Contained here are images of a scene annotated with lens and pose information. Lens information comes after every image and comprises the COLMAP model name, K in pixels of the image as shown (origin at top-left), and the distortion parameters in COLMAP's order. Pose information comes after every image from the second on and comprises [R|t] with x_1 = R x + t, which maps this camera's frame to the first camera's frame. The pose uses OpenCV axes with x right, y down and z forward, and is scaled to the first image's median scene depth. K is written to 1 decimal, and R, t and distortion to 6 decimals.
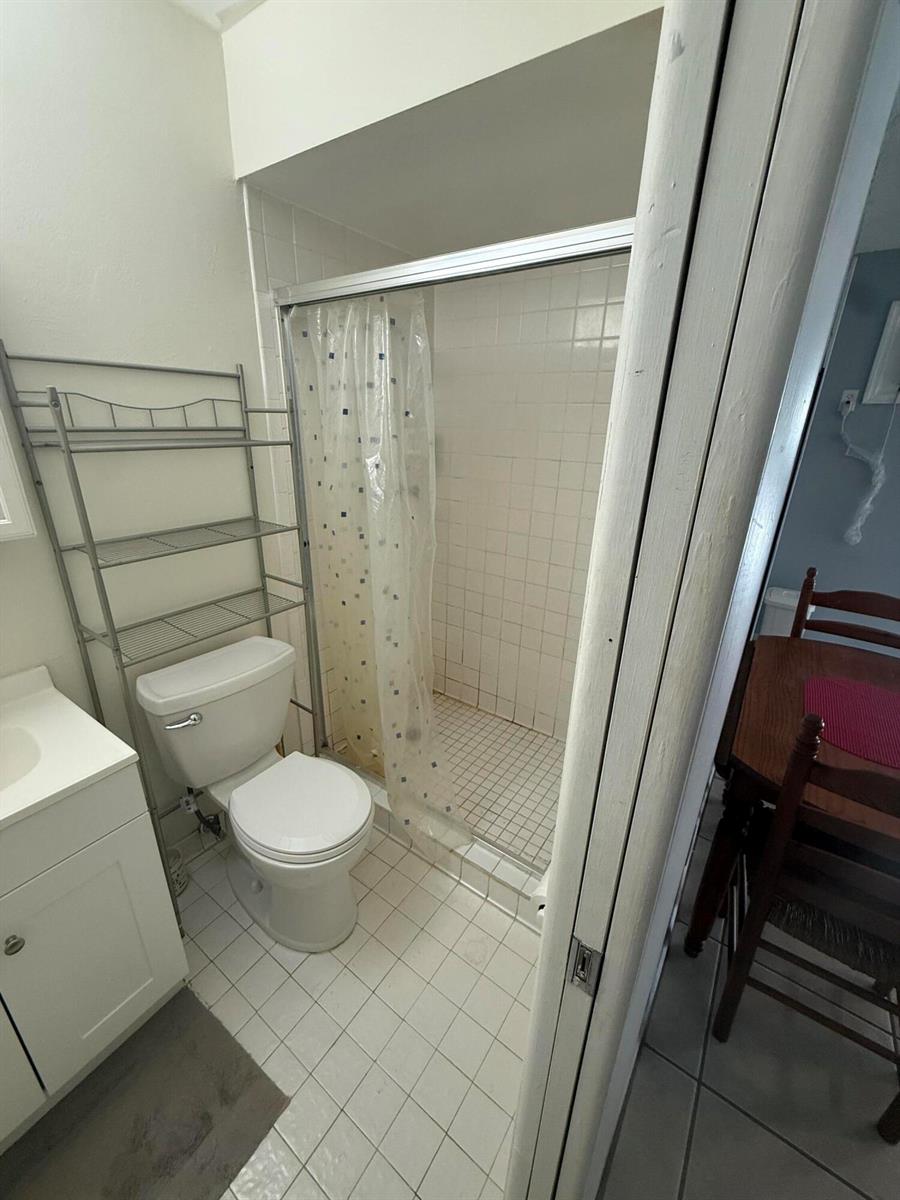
lens RADIAL K [[477.0, 0, 450.9], [0, 477.0, 597.7], [0, 0, 1]] dist [-0.000537, -0.000188]
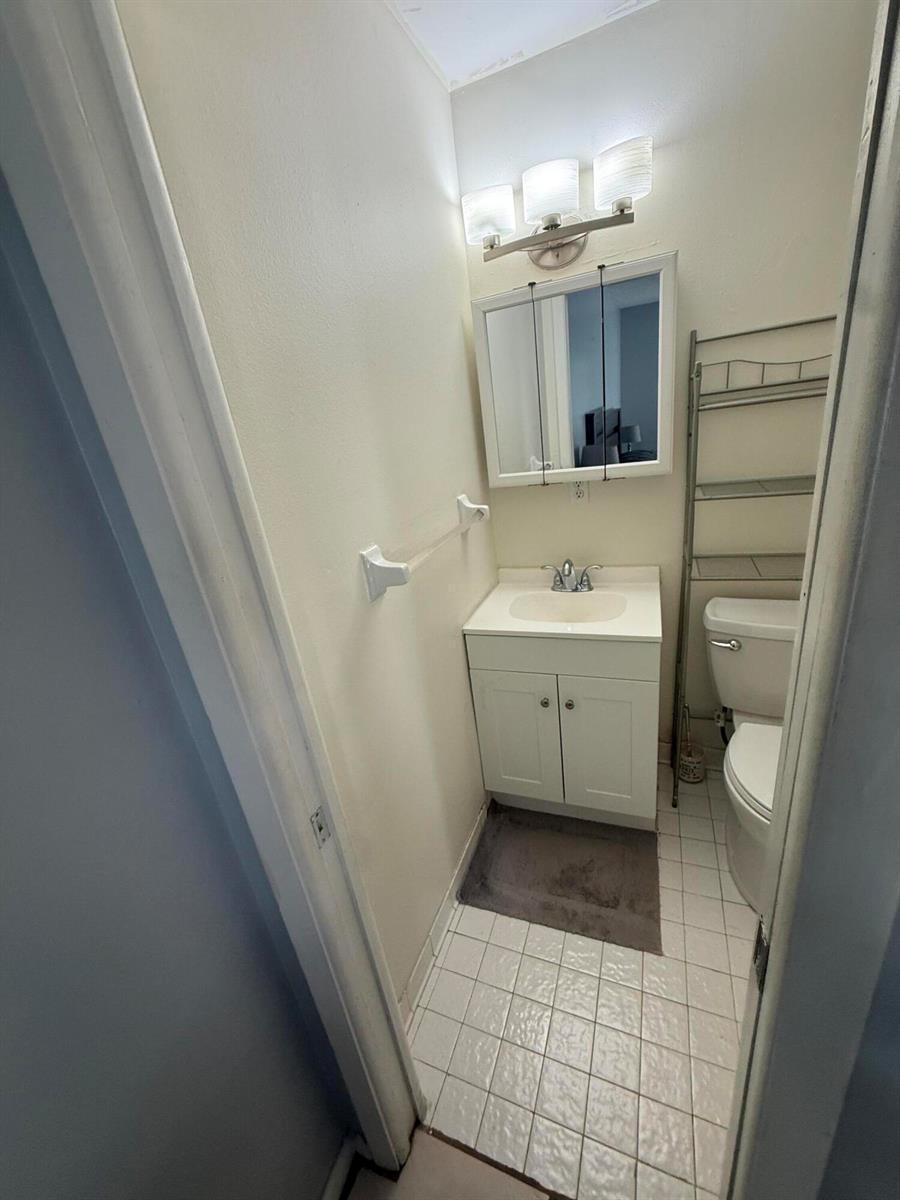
lens RADIAL K [[477.0, 0, 454.5], [0, 477.0, 599.5], [0, 0, 1]] dist [-0.000537, -0.000188]
pose [[0.225789, 0.291210, -0.929632, 0.357193], [-0.208969, 0.946540, 0.245752, 0.011045], [0.951499, 0.138776, 0.274572, 0.036816]]
